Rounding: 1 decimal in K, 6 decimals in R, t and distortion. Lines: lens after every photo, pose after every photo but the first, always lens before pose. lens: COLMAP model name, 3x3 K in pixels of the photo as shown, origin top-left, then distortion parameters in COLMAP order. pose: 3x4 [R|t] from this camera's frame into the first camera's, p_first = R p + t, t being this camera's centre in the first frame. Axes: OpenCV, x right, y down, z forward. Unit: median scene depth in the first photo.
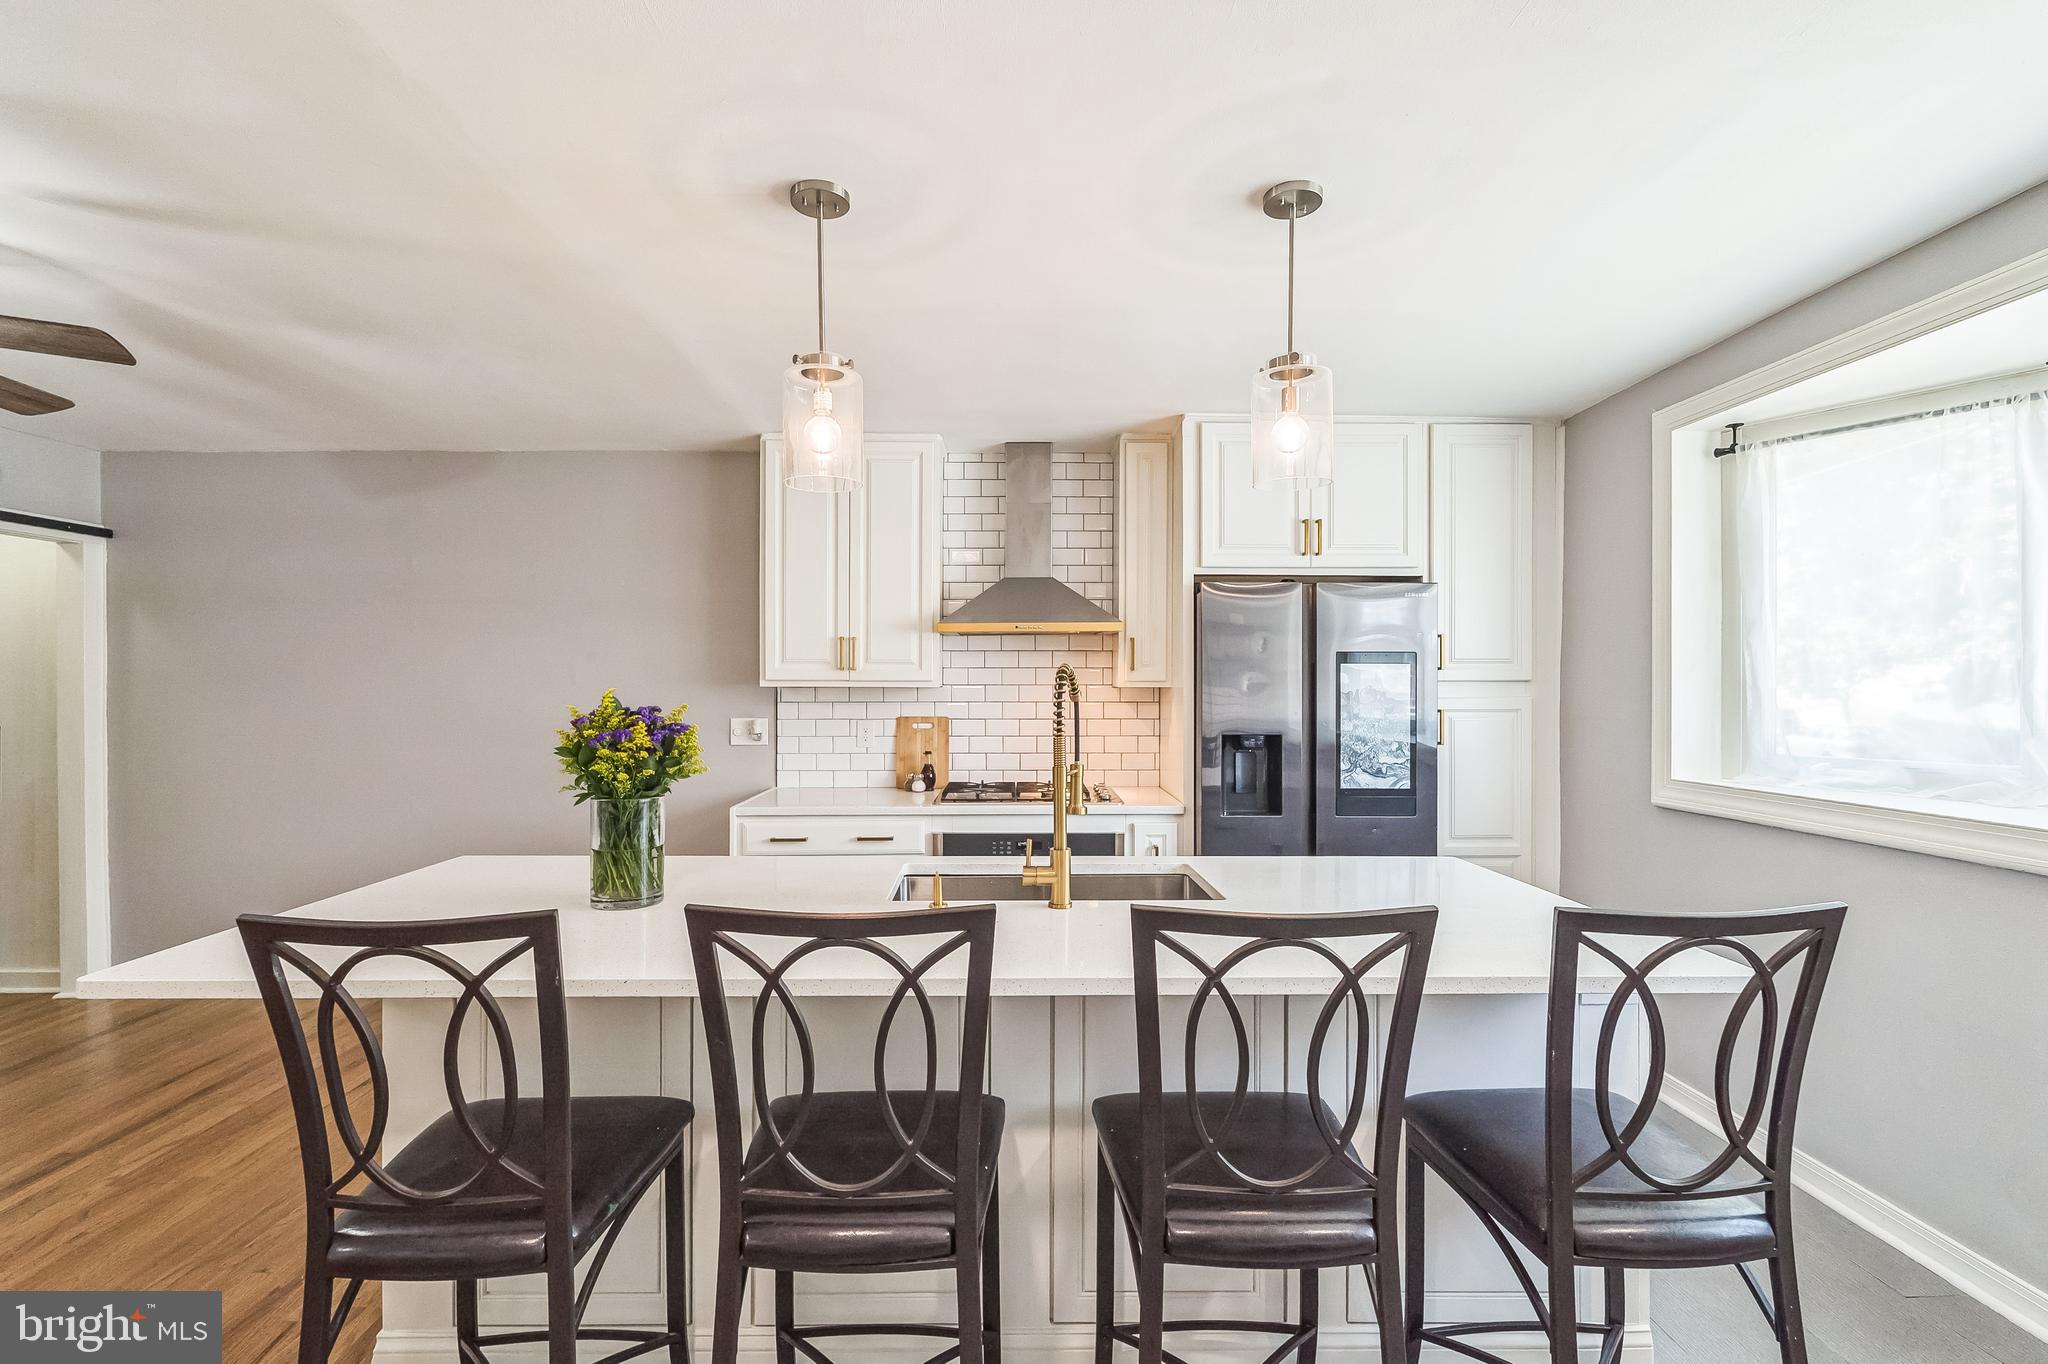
lens RADIAL K [[902.9, 0, 1024.0], [0, 902.9, 682.0], [0, 0, 1]] dist [-0.000100, -0.000317]
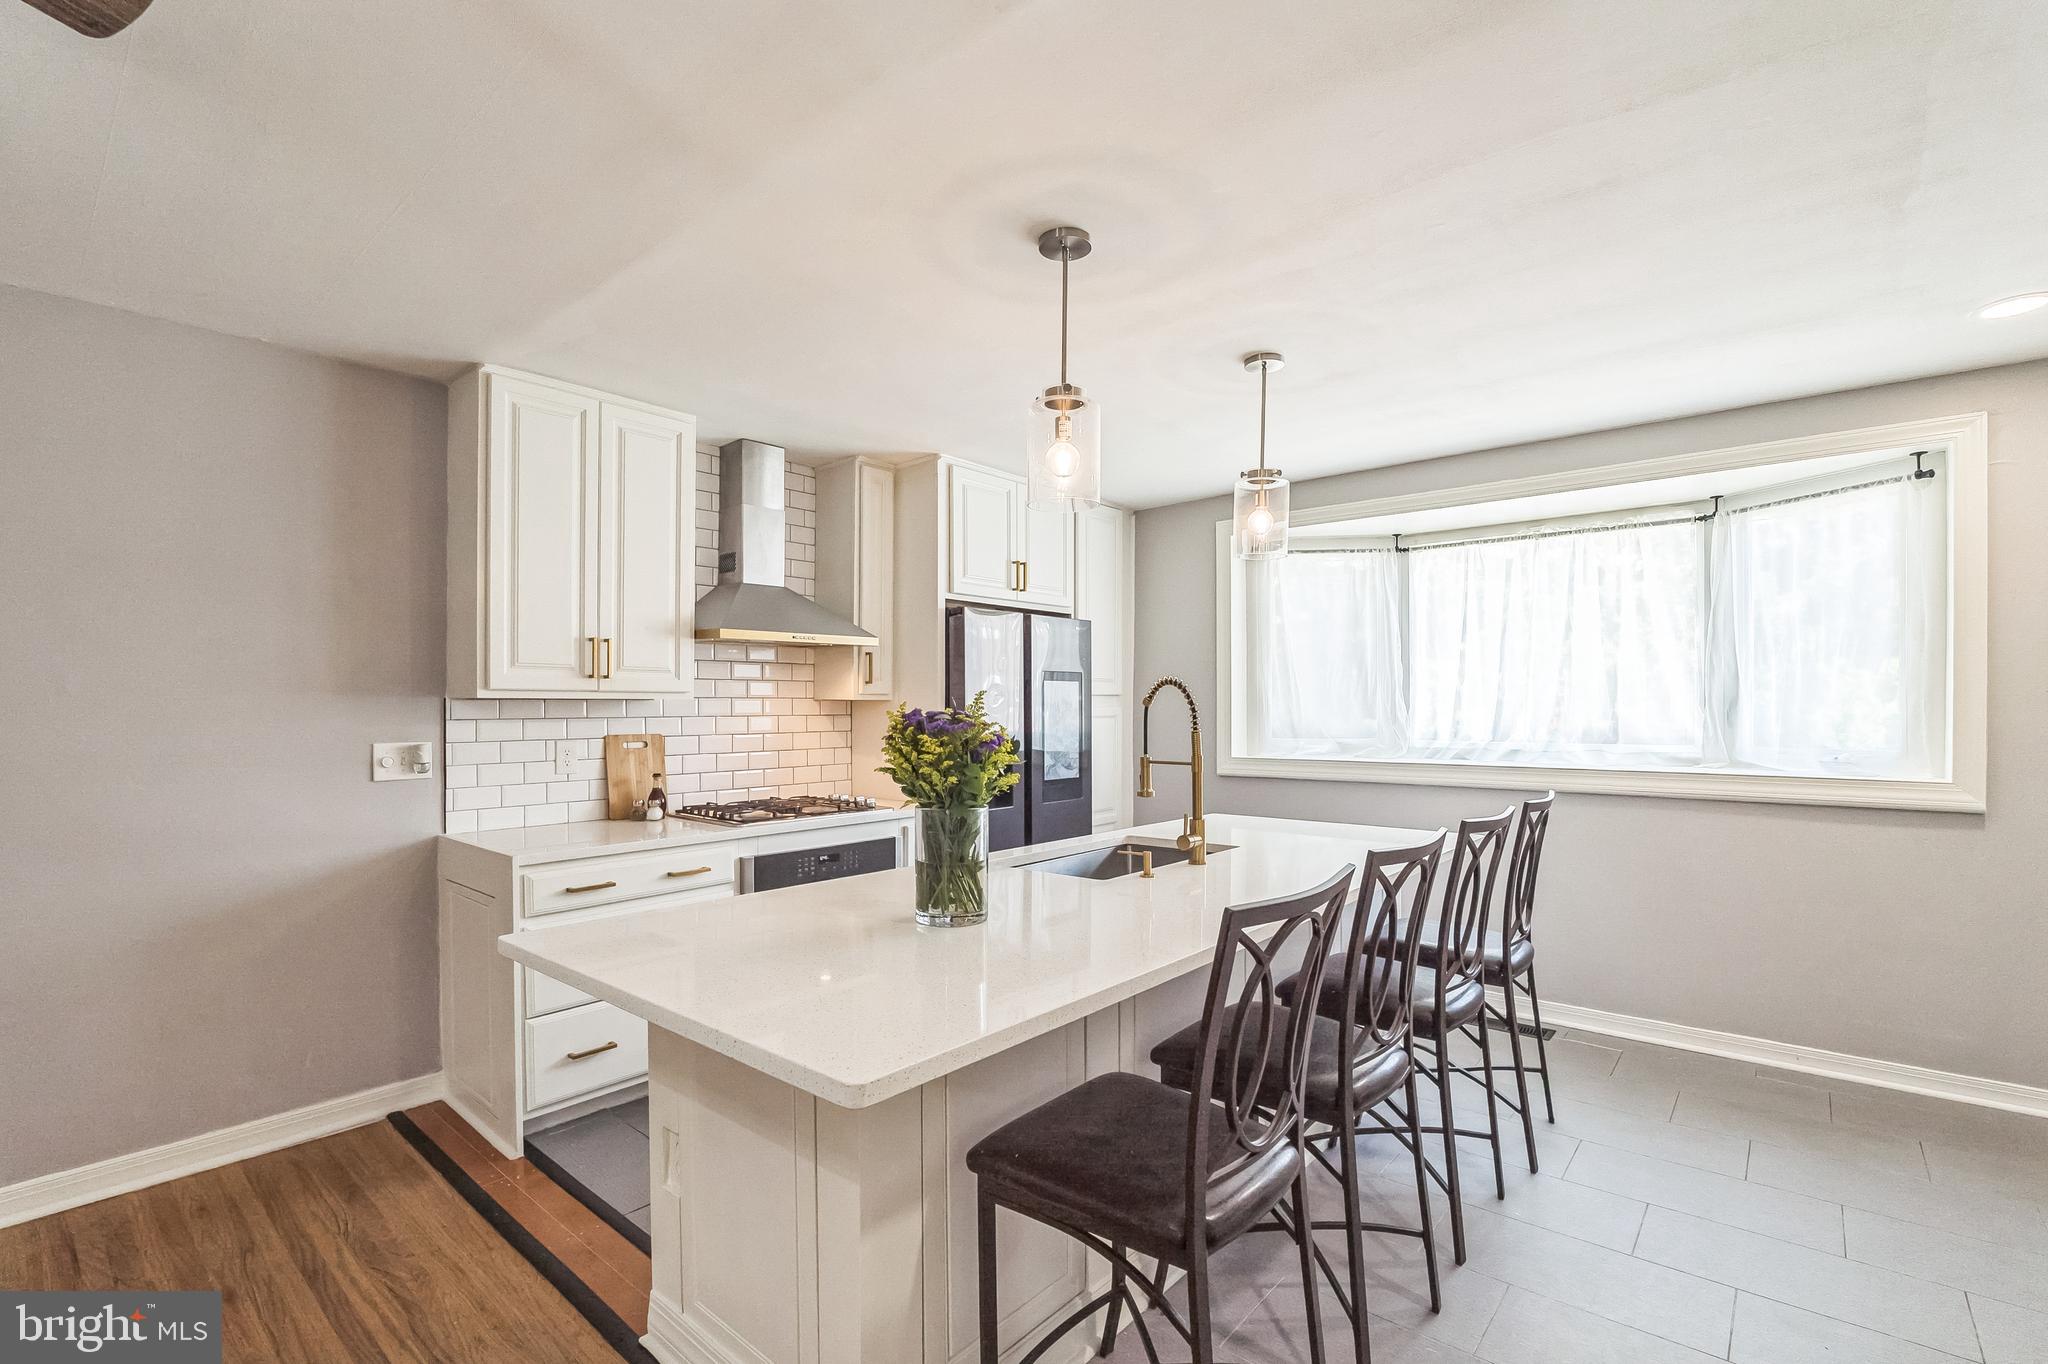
lens RADIAL K [[923.8, 0, 1026.7], [0, 923.8, 705.4], [0, 0, 1]] dist [-0.024567, 0.000244]
pose [[0.667461, -0.002475, 0.744641, -0.599633], [0.002156, 0.999997, 0.001392, 0.012125], [-0.744642, 0.000677, 0.667464, 0.159898]]
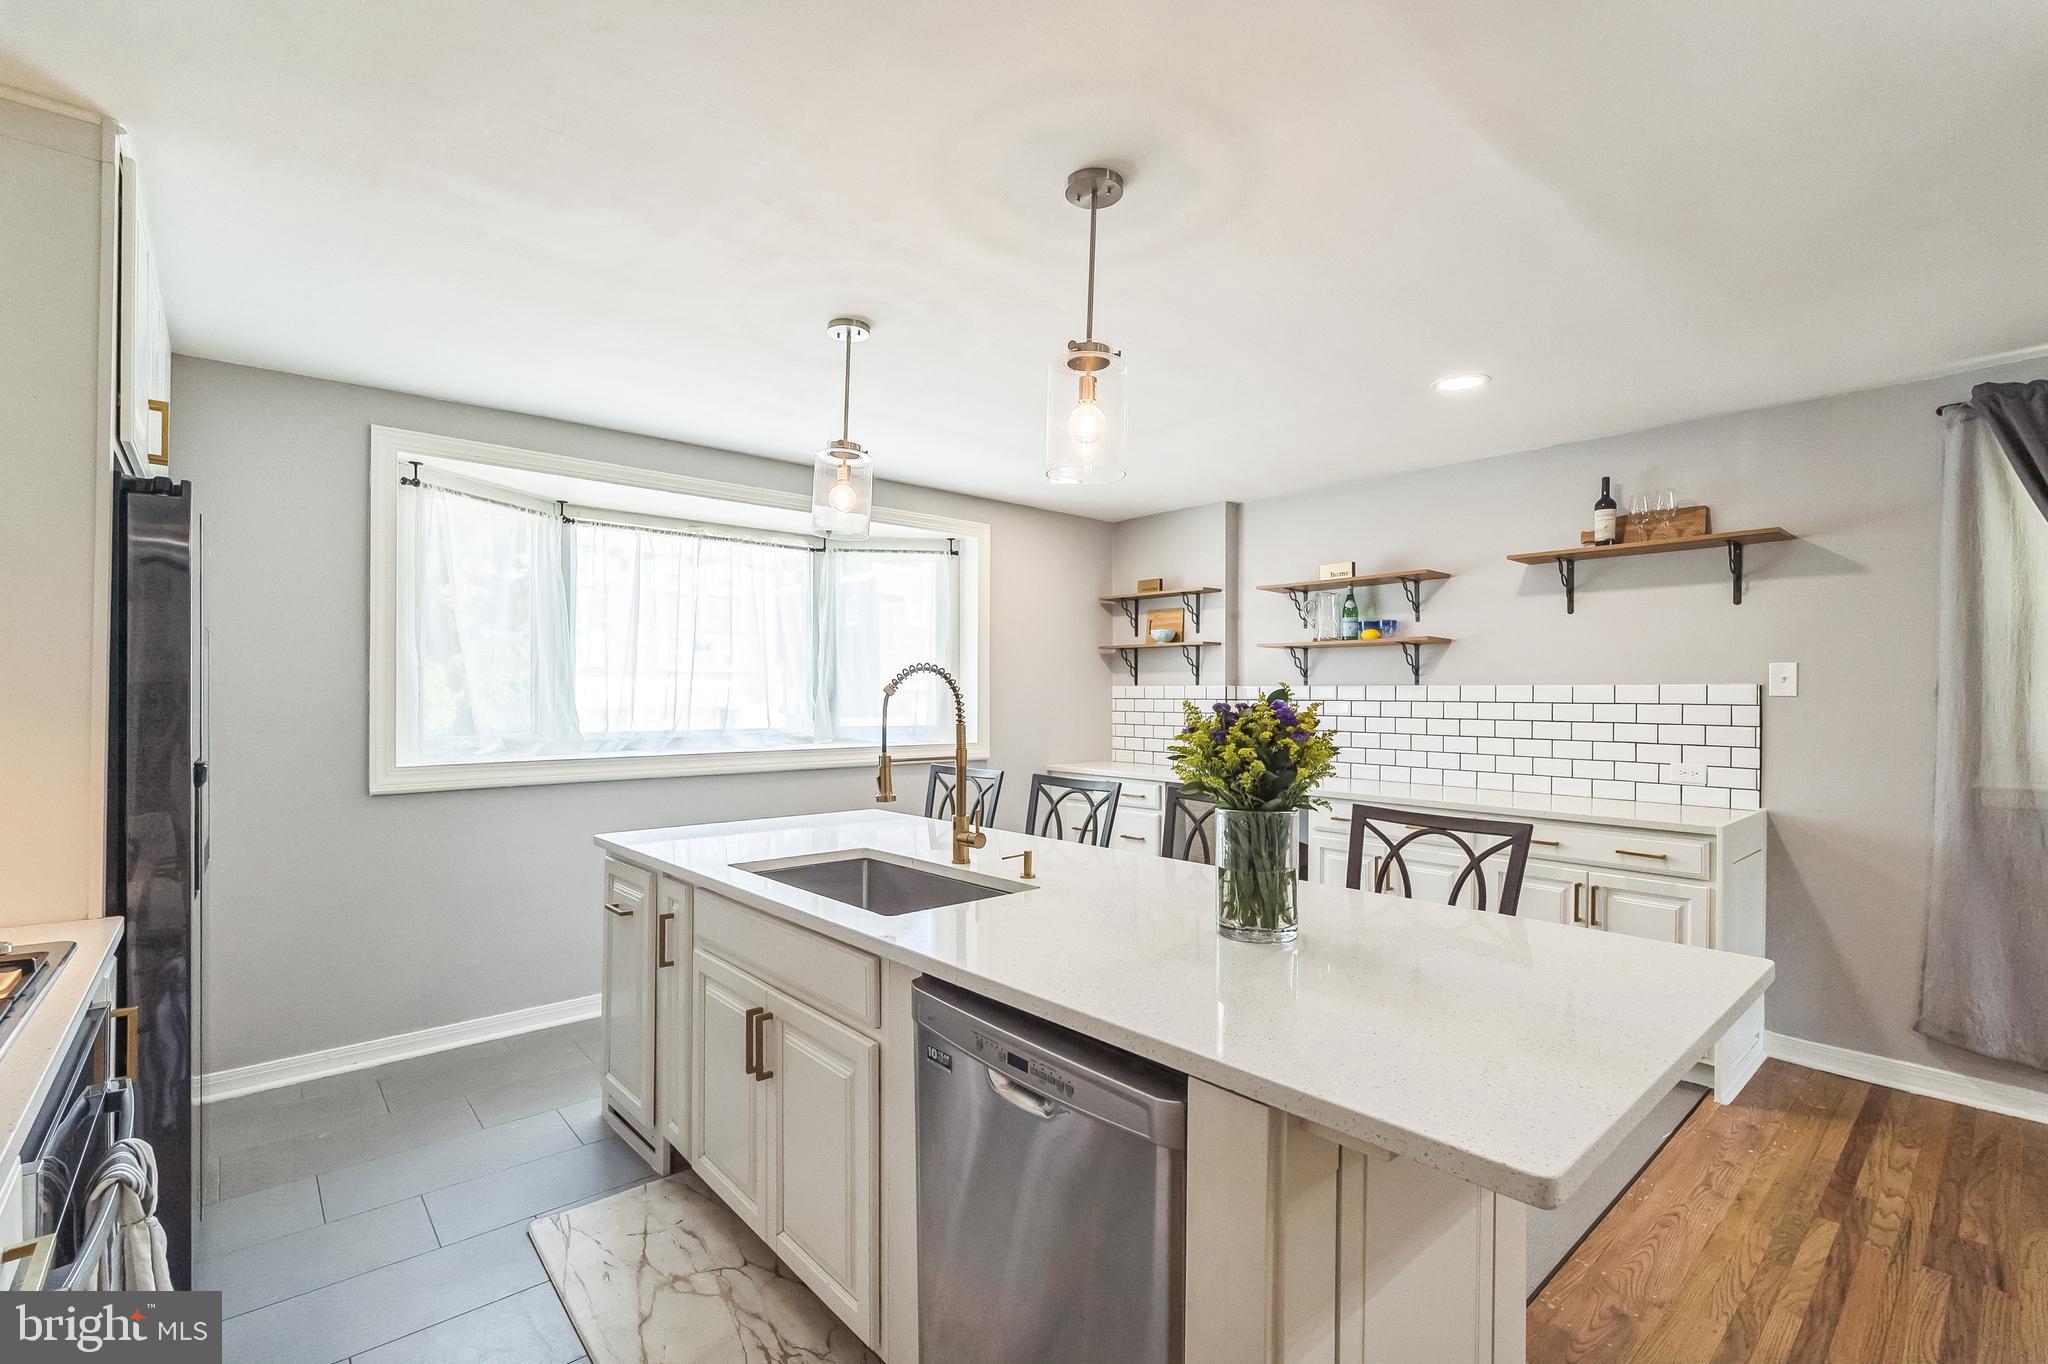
lens RADIAL K [[902.9, 0, 1024.0], [0, 902.9, 682.0], [0, 0, 1]] dist [-0.000100, -0.000317]
pose [[-0.642748, 0.006156, 0.766053, -0.518286], [-0.006334, 0.999891, -0.013349, 0.011561], [-0.766051, -0.013432, -0.642639, 0.937820]]
